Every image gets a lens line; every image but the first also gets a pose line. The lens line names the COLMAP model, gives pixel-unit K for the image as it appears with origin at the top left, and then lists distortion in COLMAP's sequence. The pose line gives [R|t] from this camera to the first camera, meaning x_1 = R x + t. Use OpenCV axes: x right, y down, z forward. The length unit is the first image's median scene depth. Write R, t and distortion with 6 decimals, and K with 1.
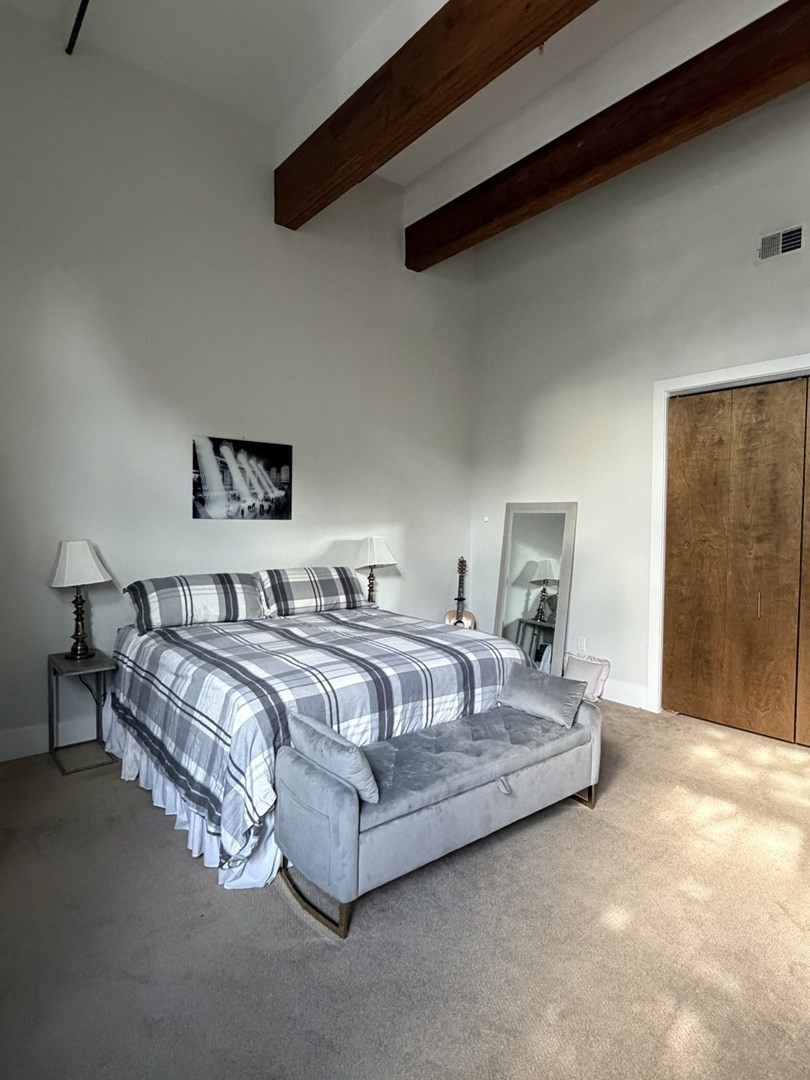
lens RADIAL K [[592.0, 0, 406.0], [0, 592.0, 541.1], [0, 0, 1]] dist [-0.000642, 0.000024]
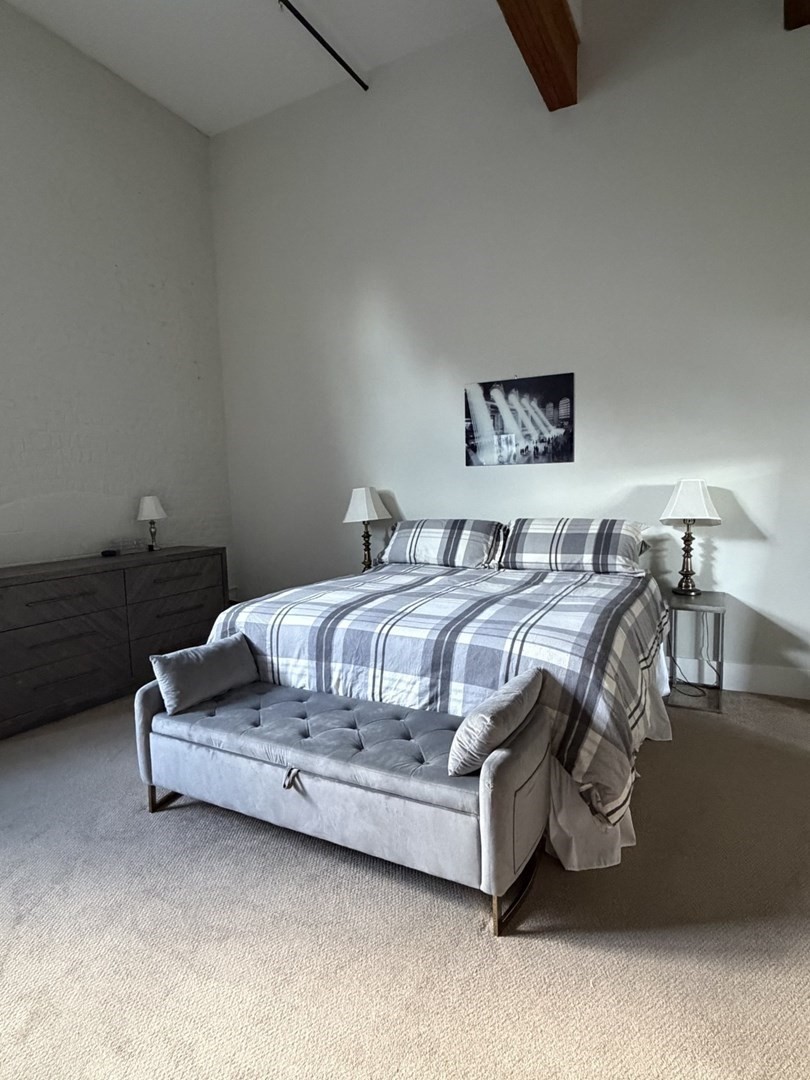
lens RADIAL K [[592.0, 0, 406.0], [0, 592.0, 541.1], [0, 0, 1]] dist [-0.000642, 0.000024]
pose [[0.381252, 0.064782, -0.922198, 0.549128], [-0.003533, 0.997637, 0.068621, 0.021499], [0.924464, -0.022904, 0.380580, 0.494971]]
